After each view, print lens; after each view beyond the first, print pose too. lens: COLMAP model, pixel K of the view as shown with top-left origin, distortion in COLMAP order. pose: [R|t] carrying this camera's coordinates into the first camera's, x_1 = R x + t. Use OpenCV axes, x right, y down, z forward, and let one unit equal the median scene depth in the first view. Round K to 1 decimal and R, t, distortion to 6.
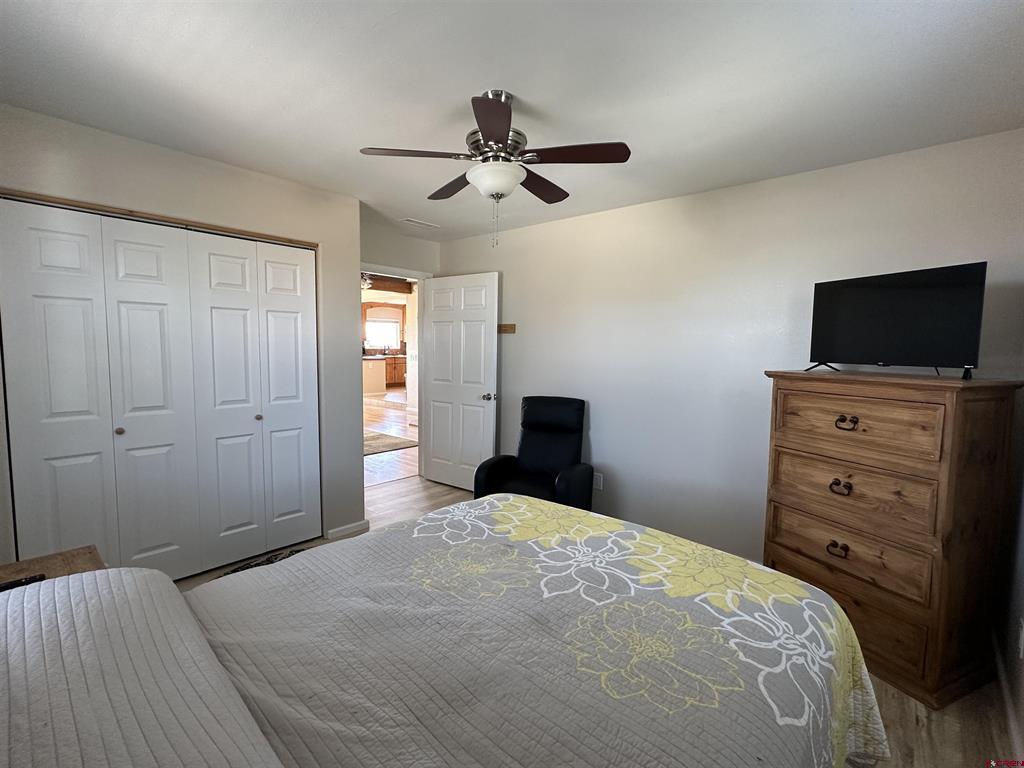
lens RADIAL K [[471.1, 0, 512.3], [0, 471.1, 385.7], [0, 0, 1]] dist [-0.012770, -0.000193]
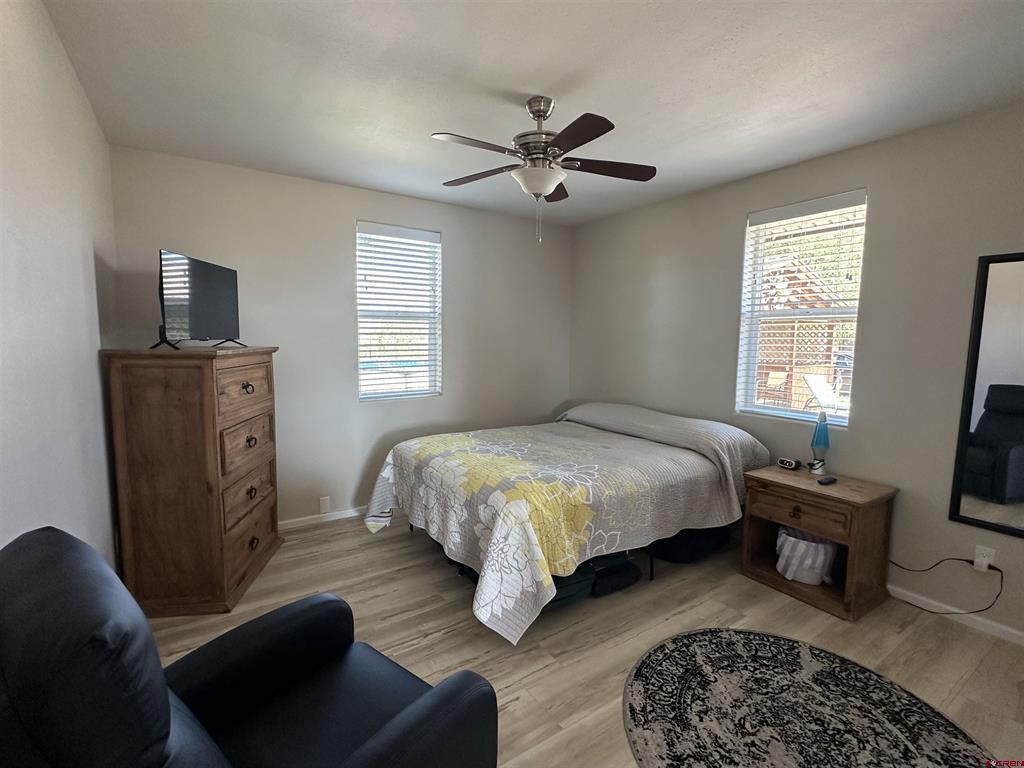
lens RADIAL K [[471.1, 0, 518.1], [0, 471.1, 381.9], [0, 0, 1]] dist [-0.012770, -0.000193]
pose [[-0.966761, -0.047356, 0.251257, -0.266008], [-0.002525, 0.984418, 0.175824, -0.150899], [-0.255669, 0.169345, -0.951817, 1.958250]]
